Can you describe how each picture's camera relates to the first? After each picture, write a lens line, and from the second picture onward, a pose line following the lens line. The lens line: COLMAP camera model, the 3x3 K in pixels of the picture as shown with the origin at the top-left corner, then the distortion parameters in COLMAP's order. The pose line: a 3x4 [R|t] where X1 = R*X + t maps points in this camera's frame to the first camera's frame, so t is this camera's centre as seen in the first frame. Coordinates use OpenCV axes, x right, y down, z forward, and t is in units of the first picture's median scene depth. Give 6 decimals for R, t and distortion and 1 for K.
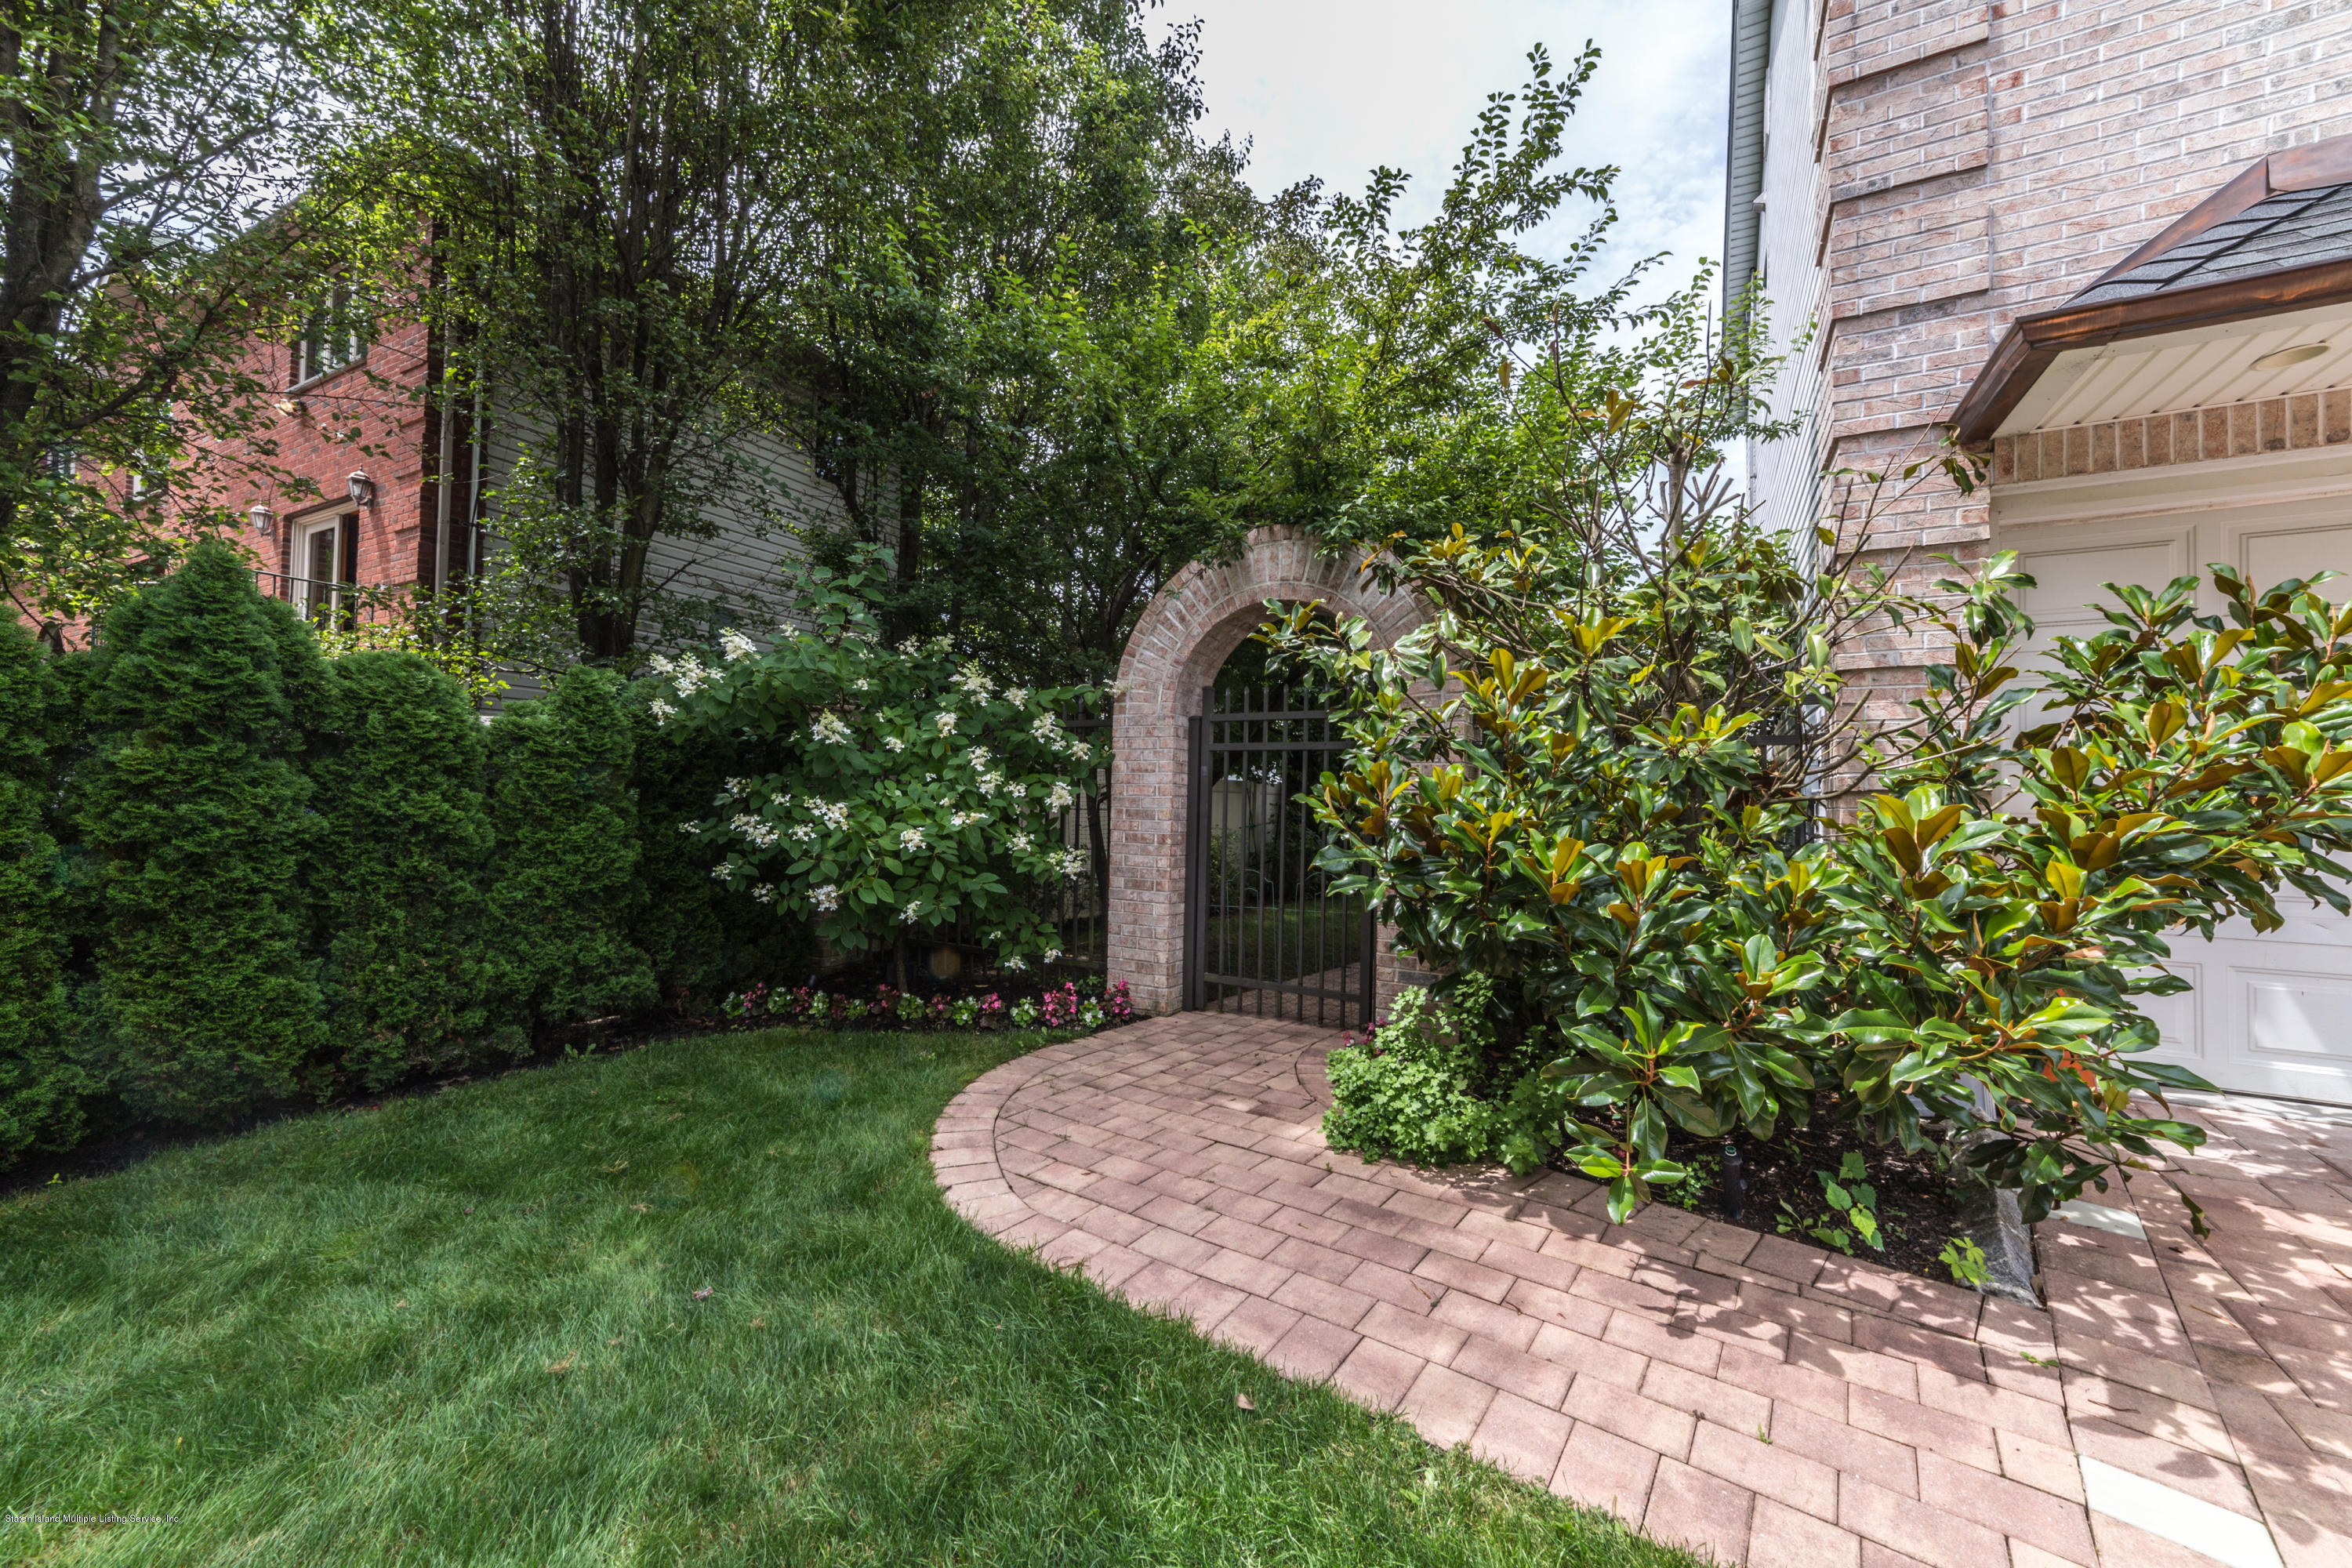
lens RADIAL K [[904.1, 0, 1176.0], [0, 904.1, 784.0], [0, 0, 1]] dist [-0.002129, 0.004759]
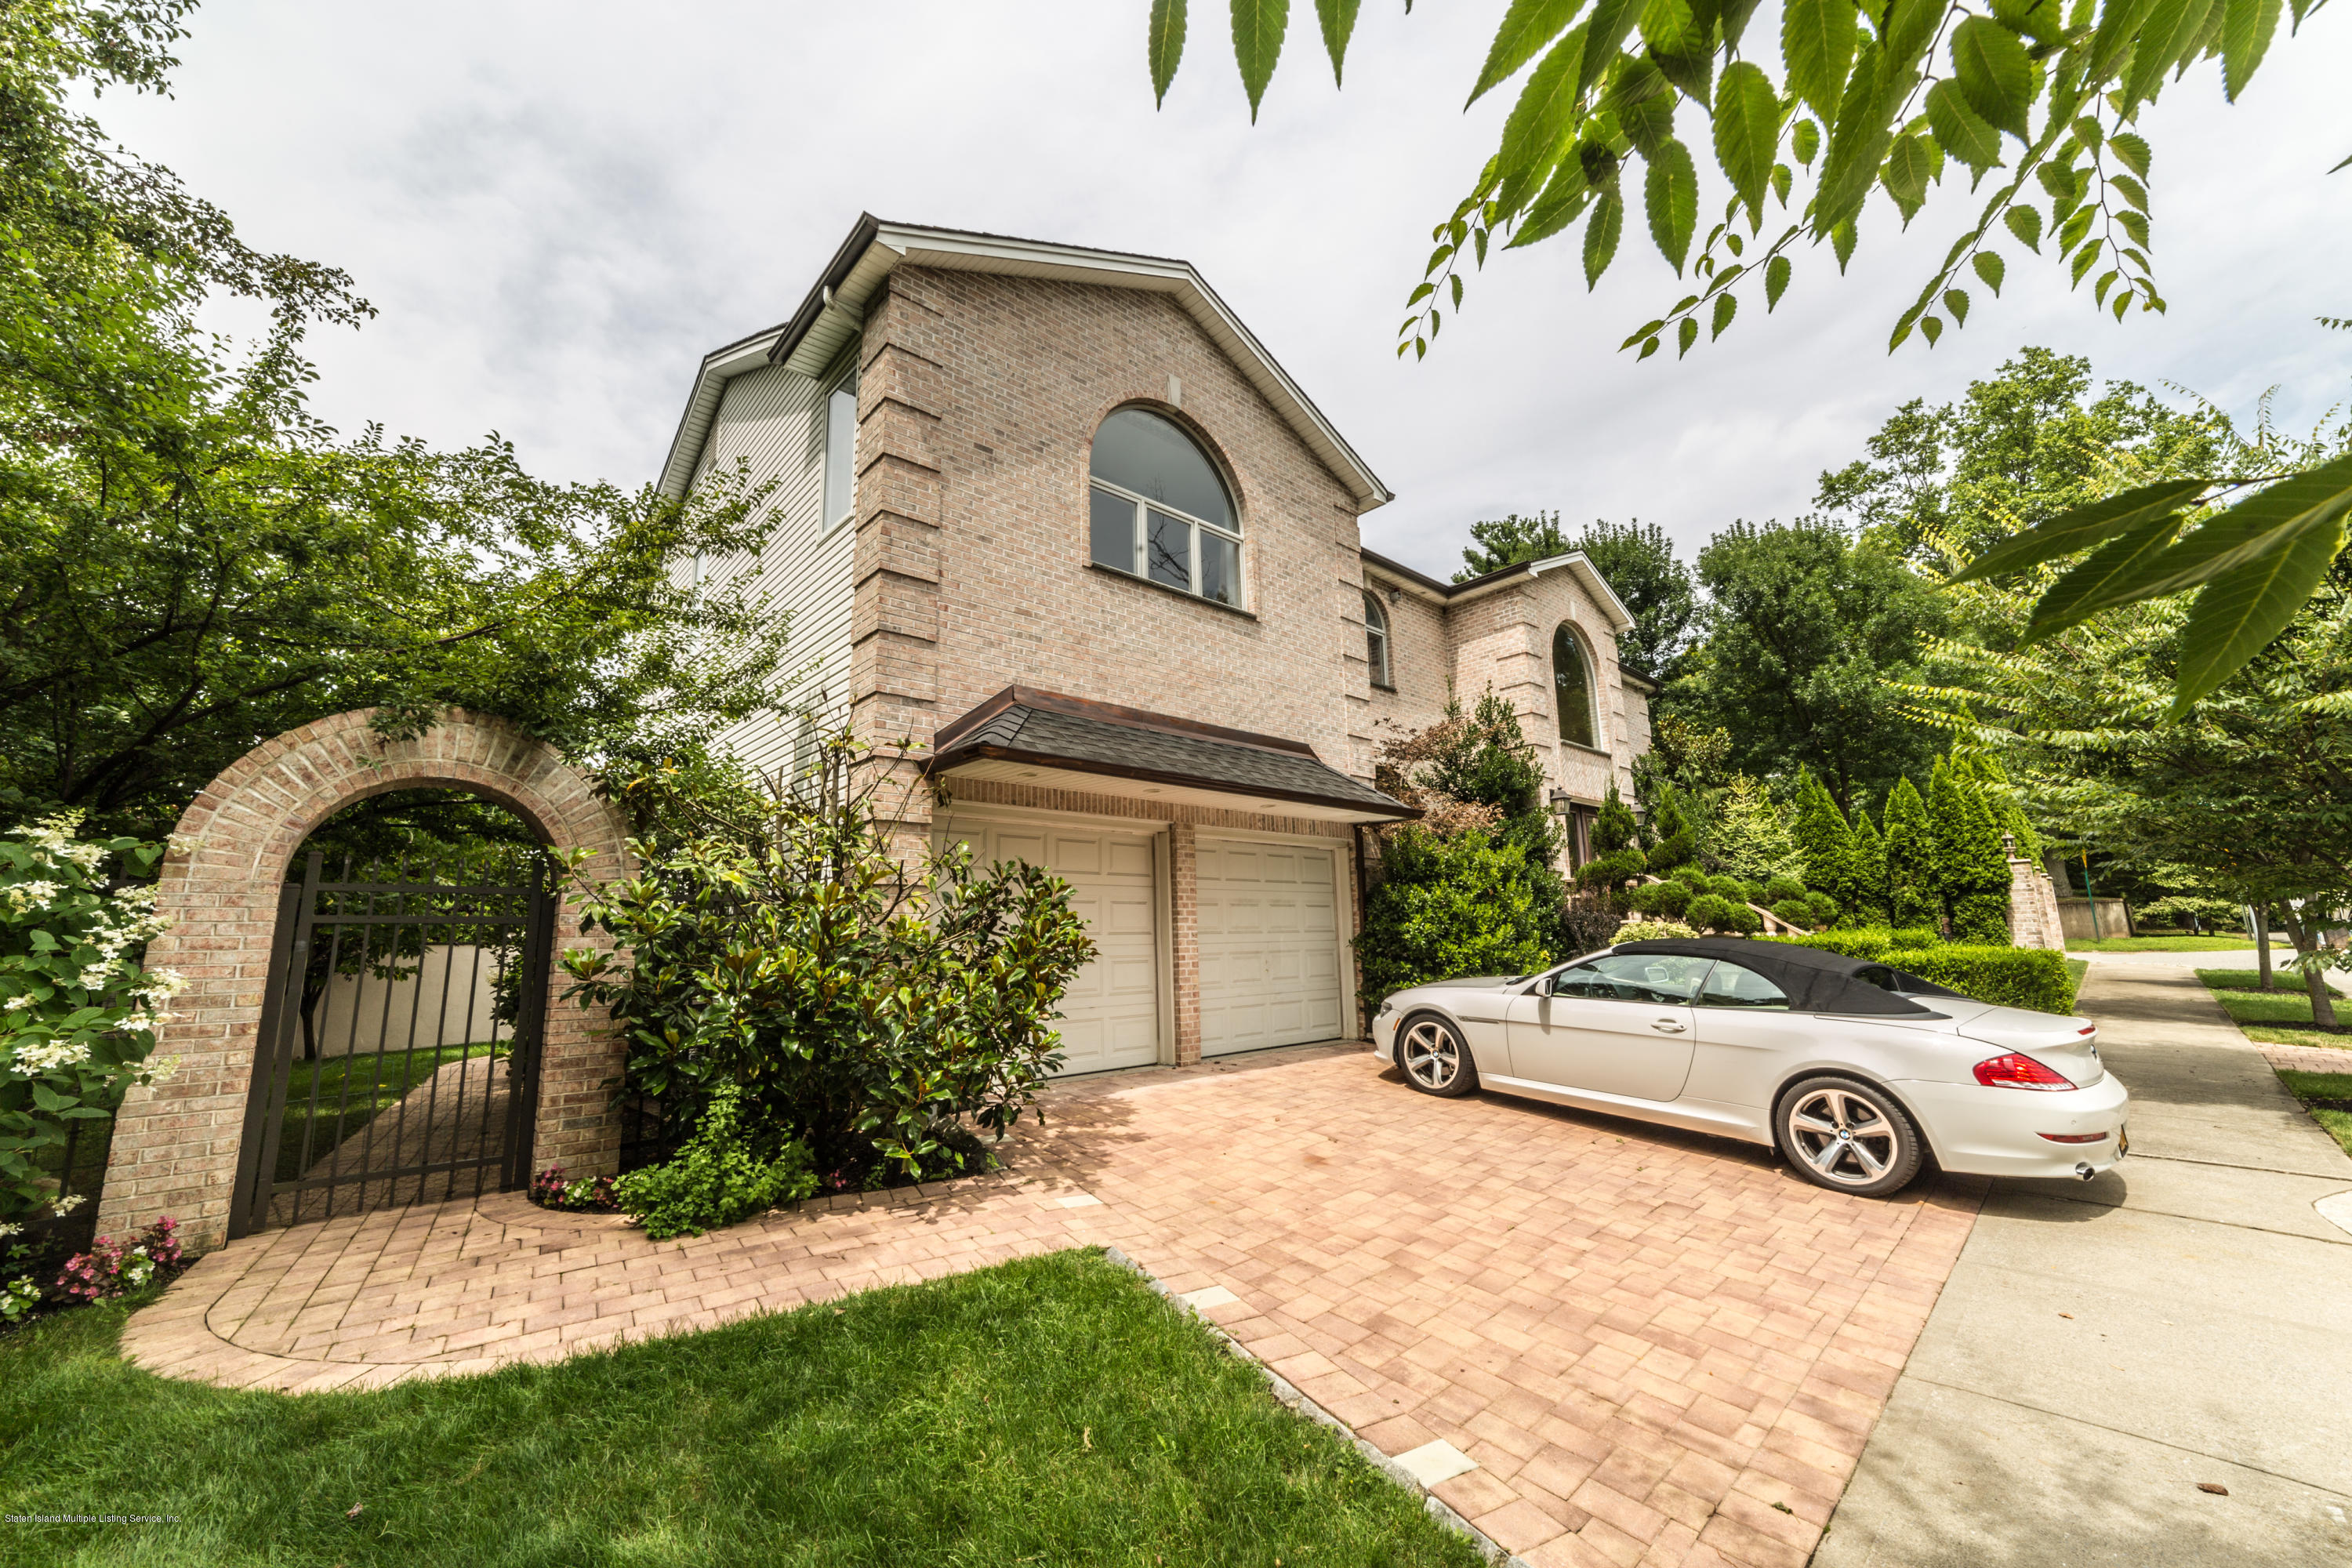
lens RADIAL K [[930.8, 0, 1176.0], [0, 930.8, 784.0], [0, 0, 1]] dist [-0.000342, -0.000158]
pose [[0.323379, 0.135433, 0.936528, -0.924432], [0.005732, 0.989406, -0.145059, -0.057655], [-0.946252, 0.052278, 0.319177, -0.183779]]
